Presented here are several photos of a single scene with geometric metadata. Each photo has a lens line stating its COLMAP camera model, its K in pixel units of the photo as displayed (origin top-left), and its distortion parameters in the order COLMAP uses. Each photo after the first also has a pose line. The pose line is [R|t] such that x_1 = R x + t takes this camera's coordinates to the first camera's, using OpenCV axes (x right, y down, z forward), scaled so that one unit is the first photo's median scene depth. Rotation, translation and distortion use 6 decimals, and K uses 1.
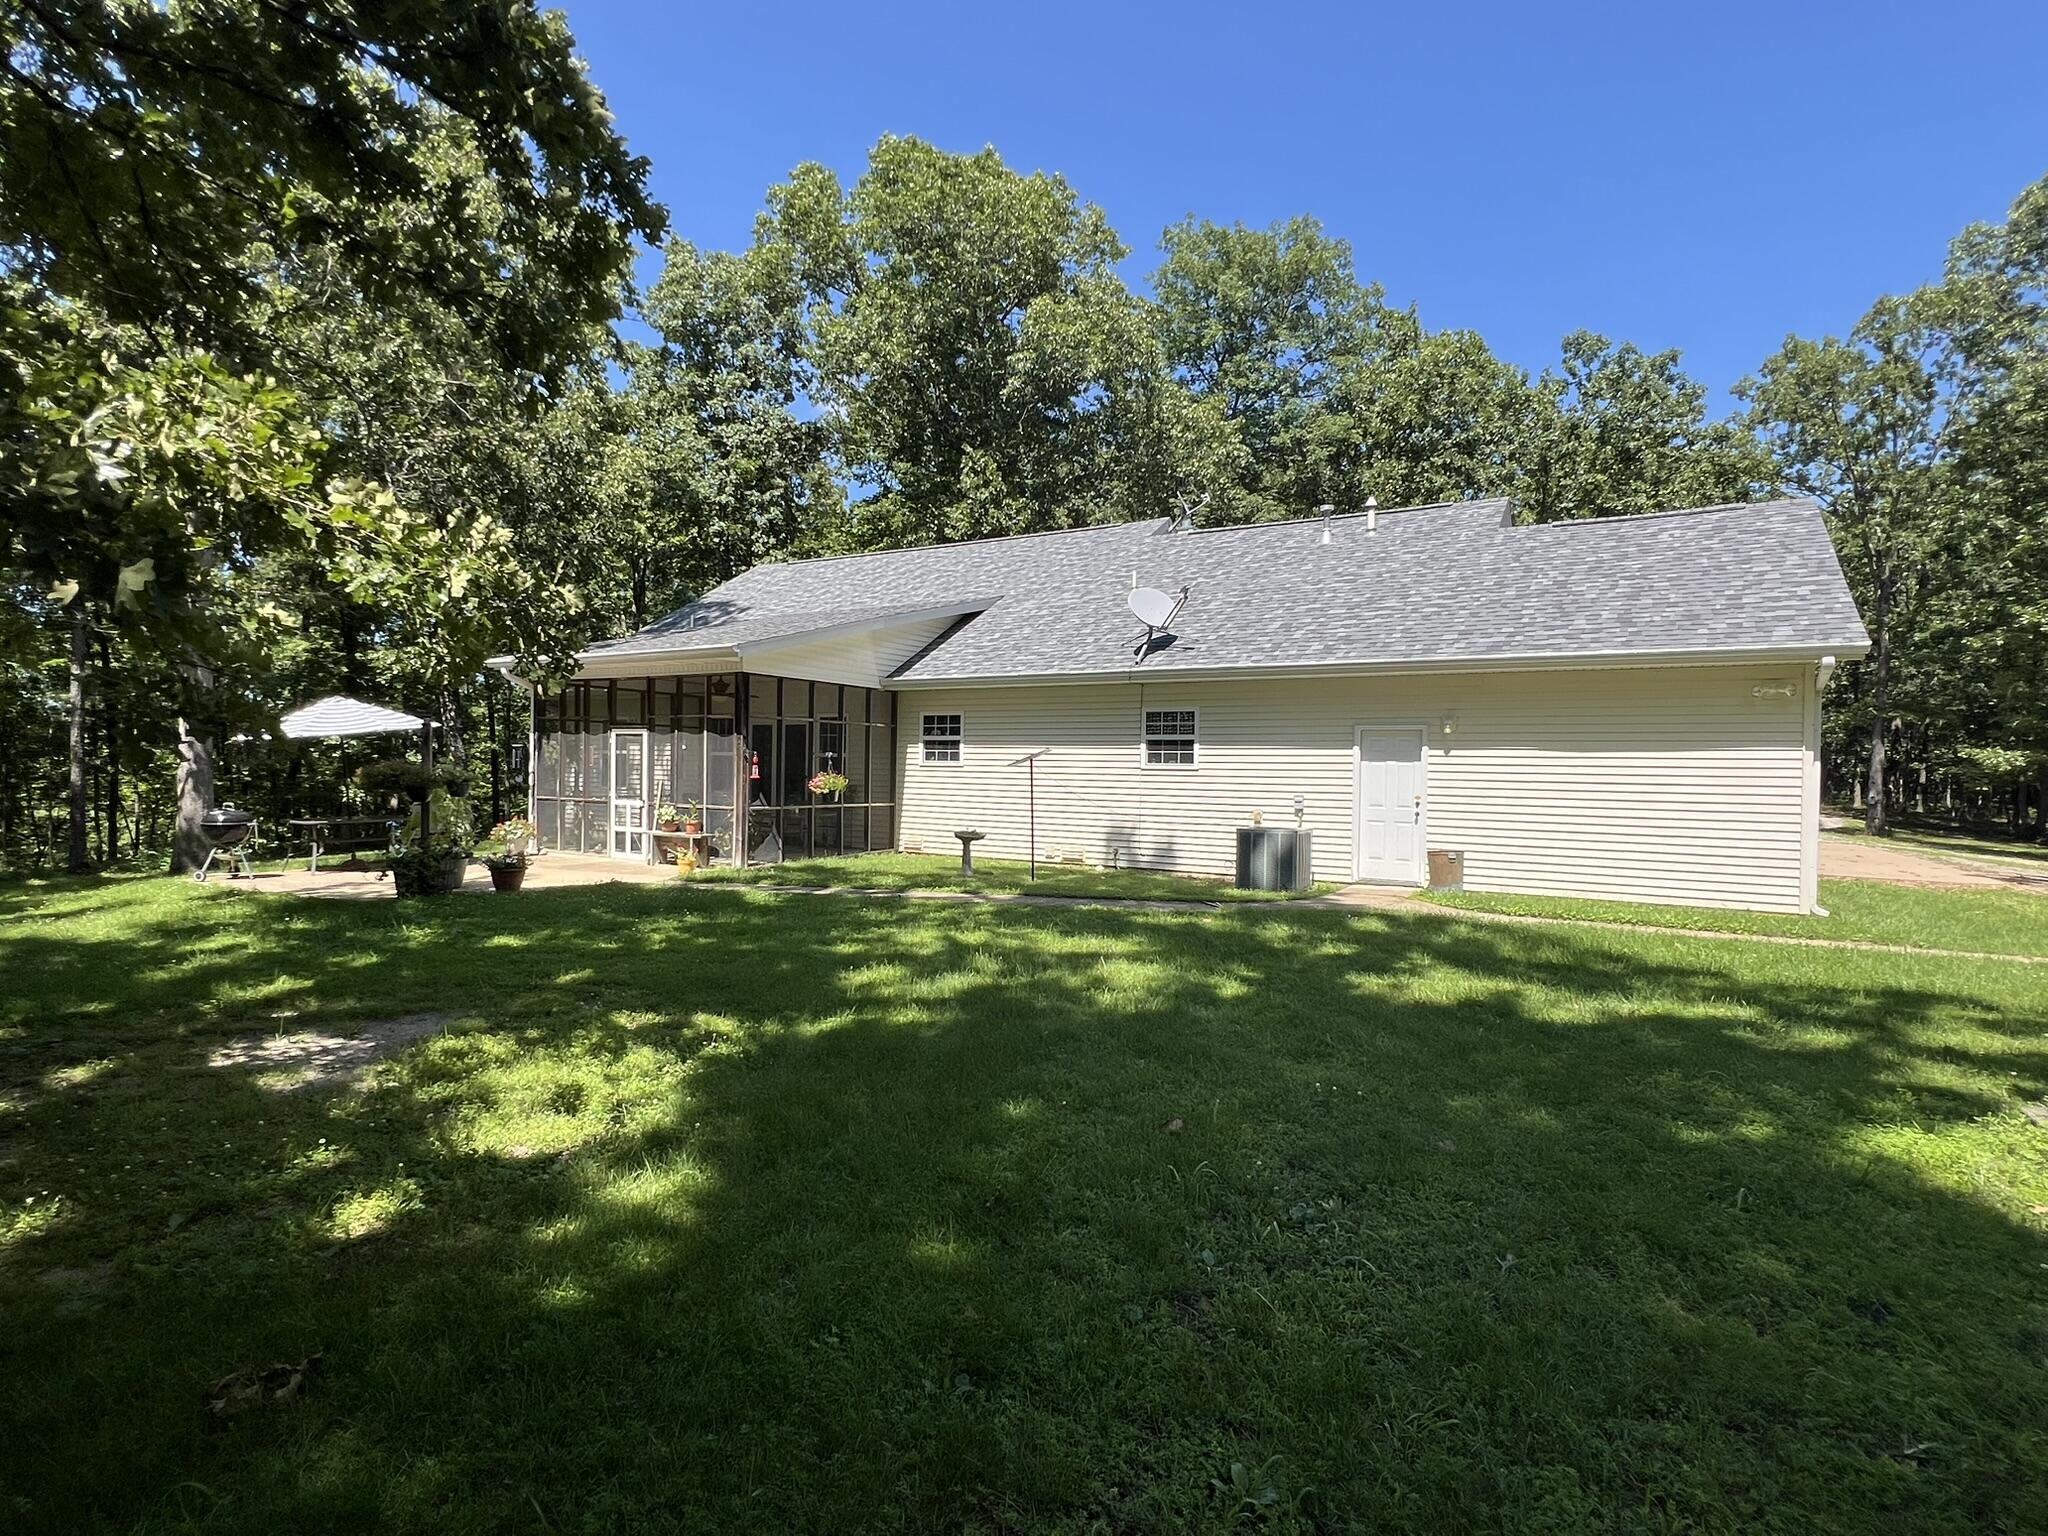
lens RADIAL K [[1003.5, 0, 1018.6], [0, 1003.5, 763.1], [0, 0, 1]] dist [0.001862, 0.000044]
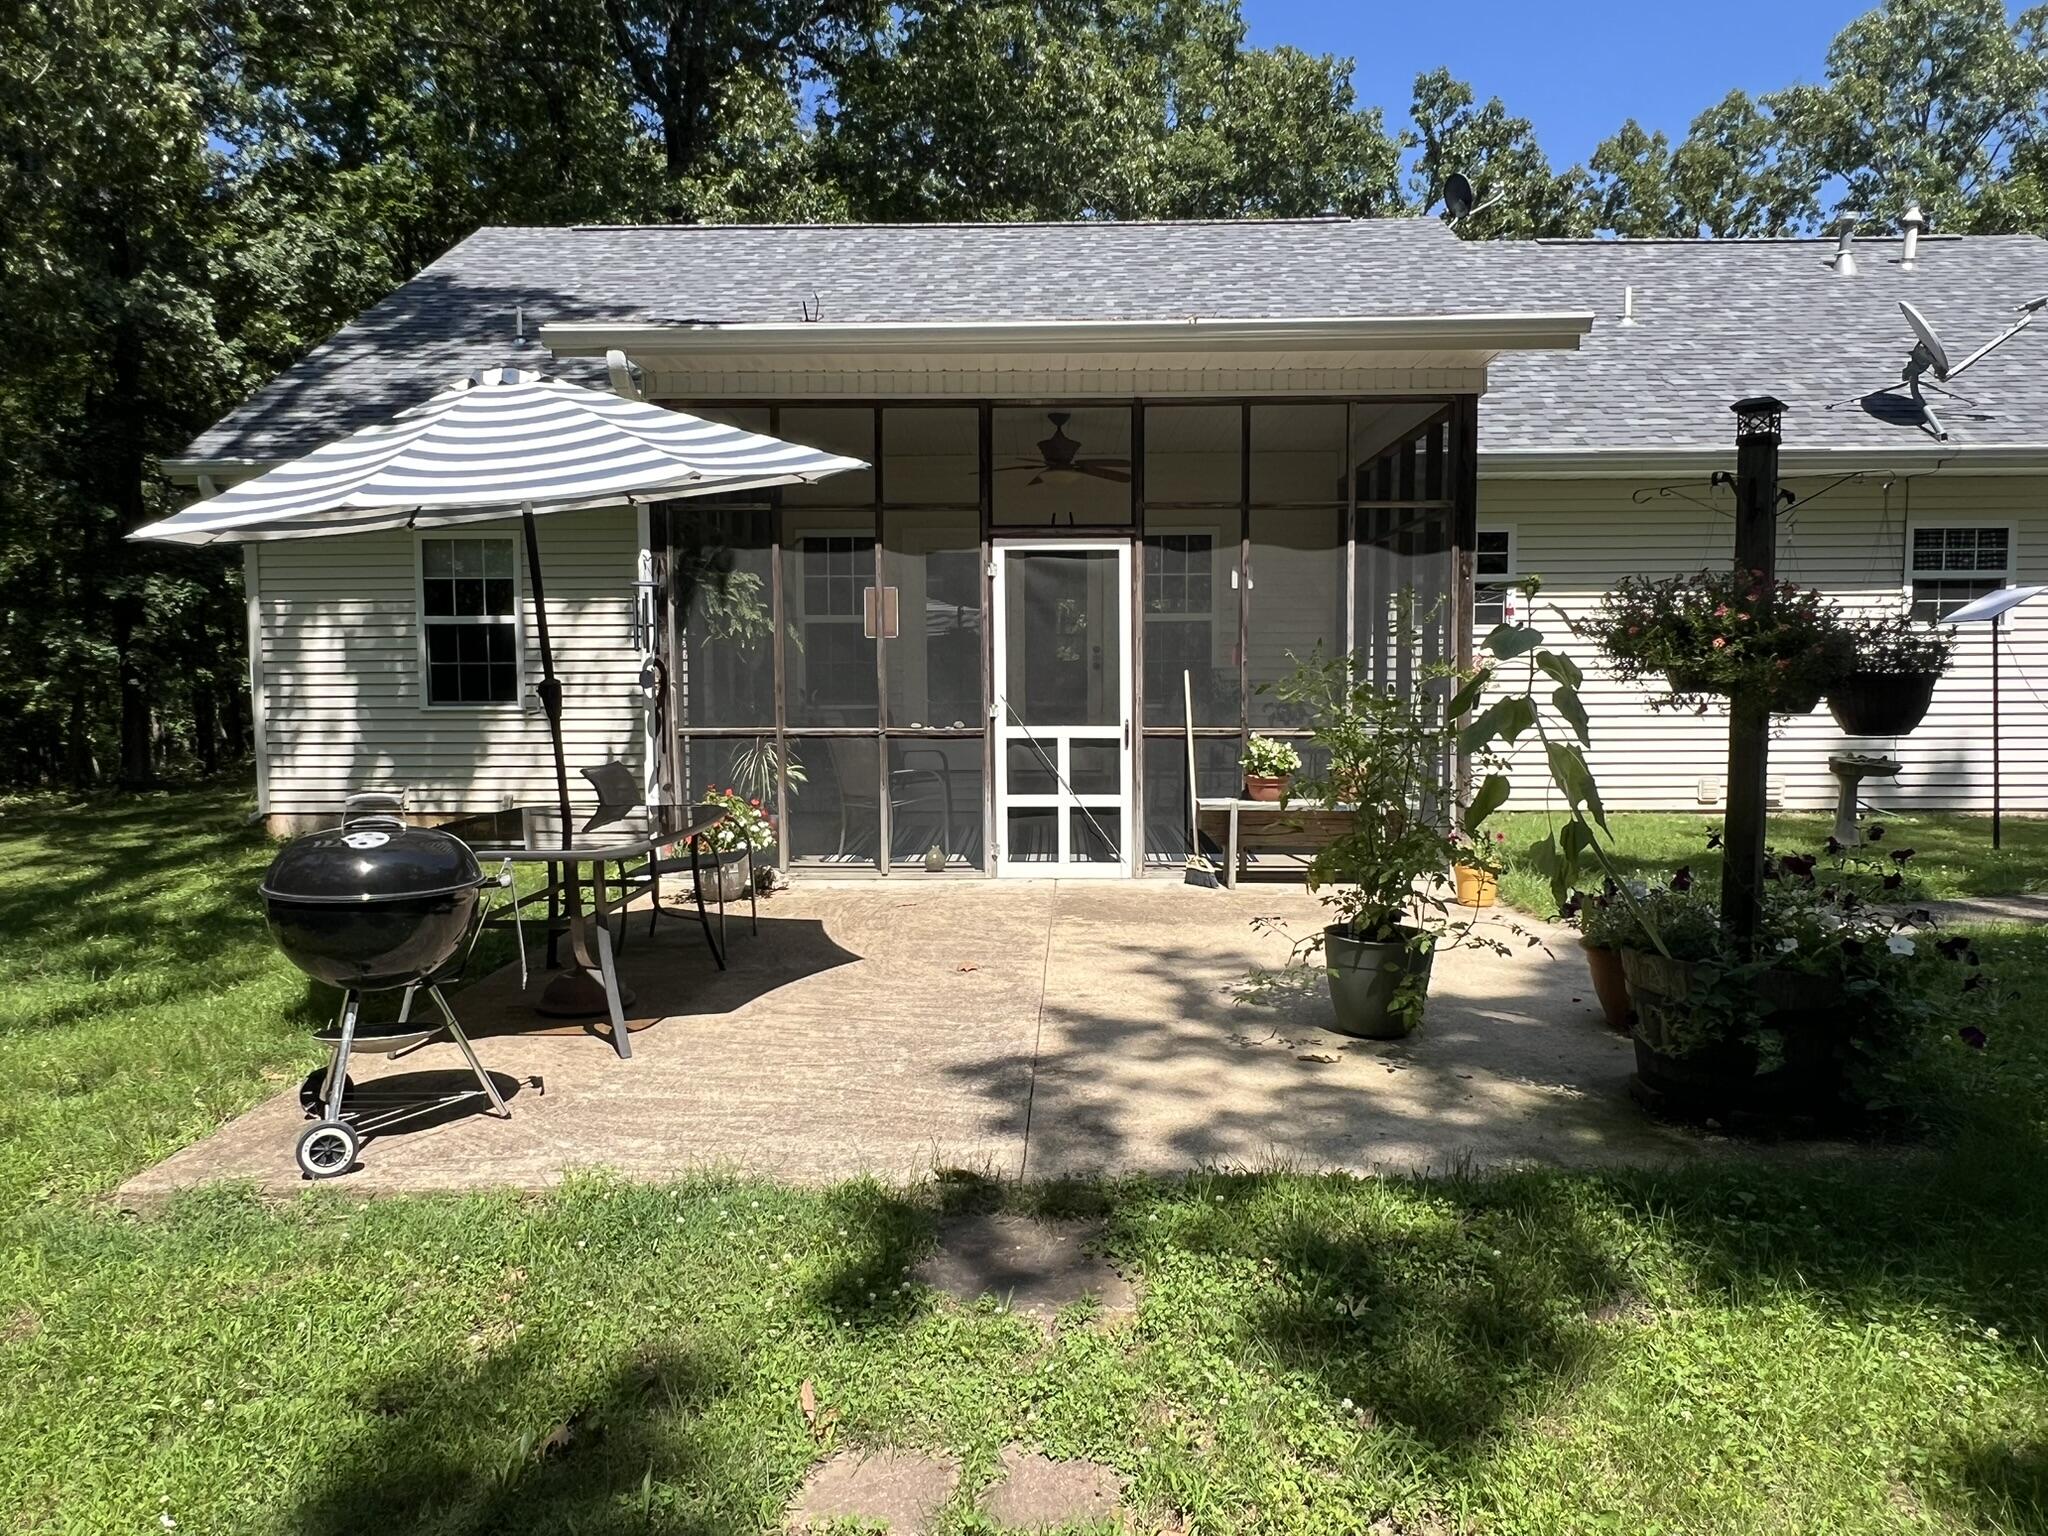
lens RADIAL K [[1387.6, 0, 1024.0], [0, 1387.6, 768.0], [0, 0, 1]] dist [-0.006190, -0.003129]
pose [[0.869100, -0.055472, 0.491516, -0.602634], [0.016892, 0.996441, 0.082589, 0.008373], [-0.494348, -0.063475, 0.866944, 0.500419]]
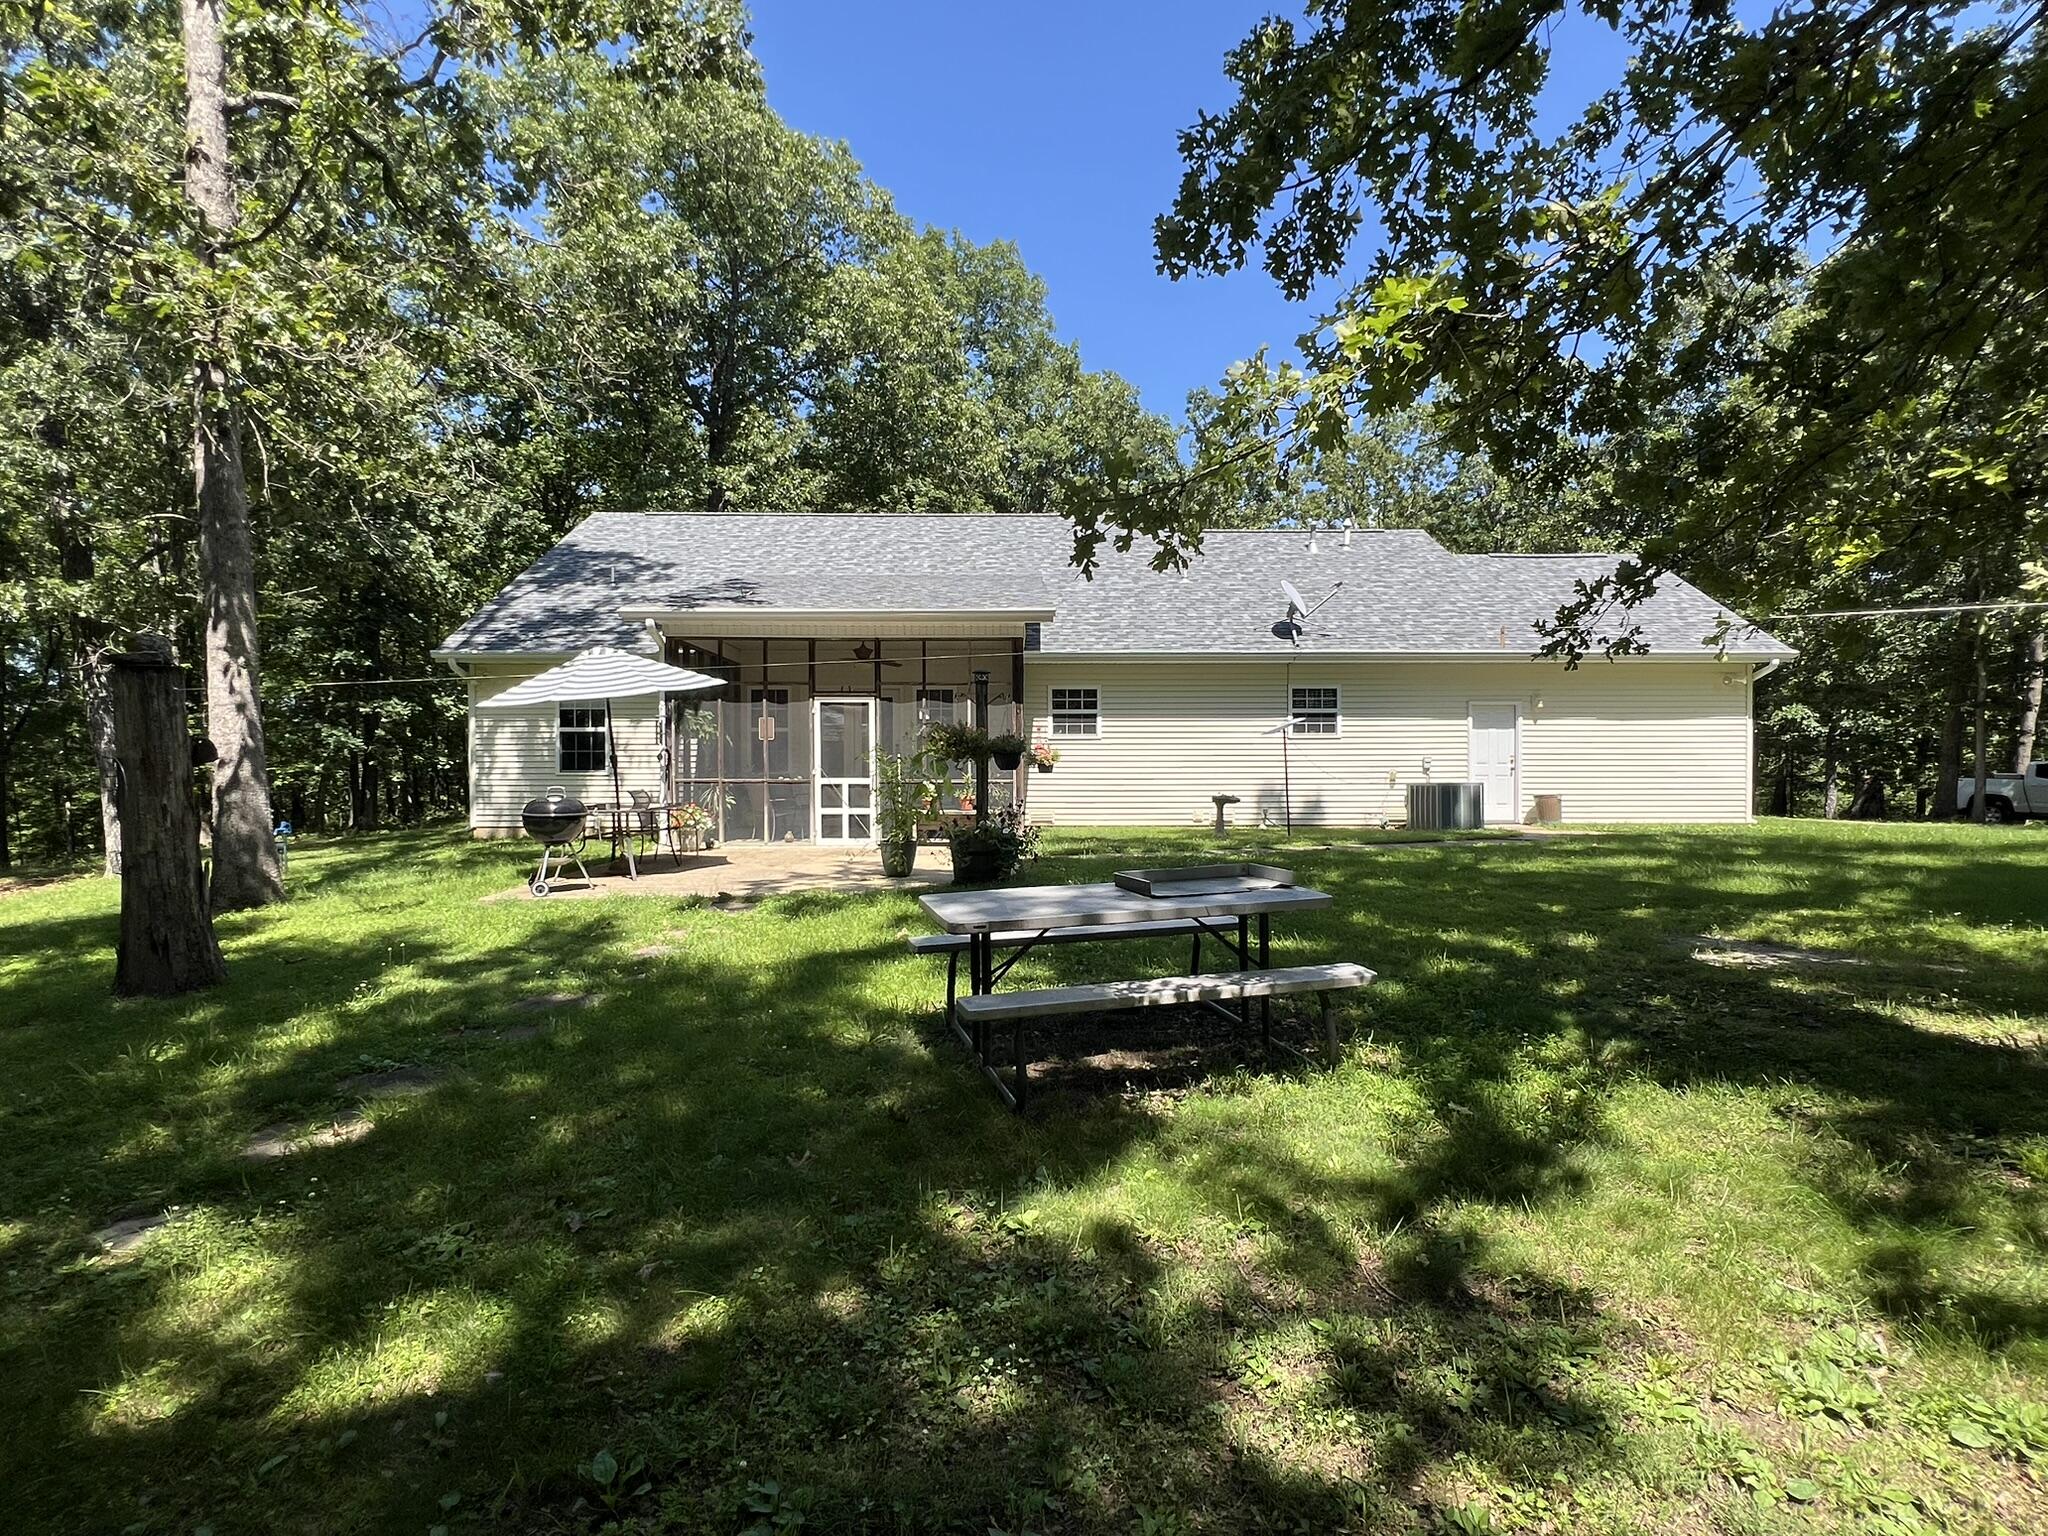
lens RADIAL K [[1003.5, 0, 1018.6], [0, 1003.5, 763.1], [0, 0, 1]] dist [0.001862, 0.000044]
pose [[0.851512, -0.018907, 0.523994, -0.653551], [0.013084, 0.999805, 0.014814, 0.011646], [-0.524172, -0.005758, 0.851593, 0.160966]]
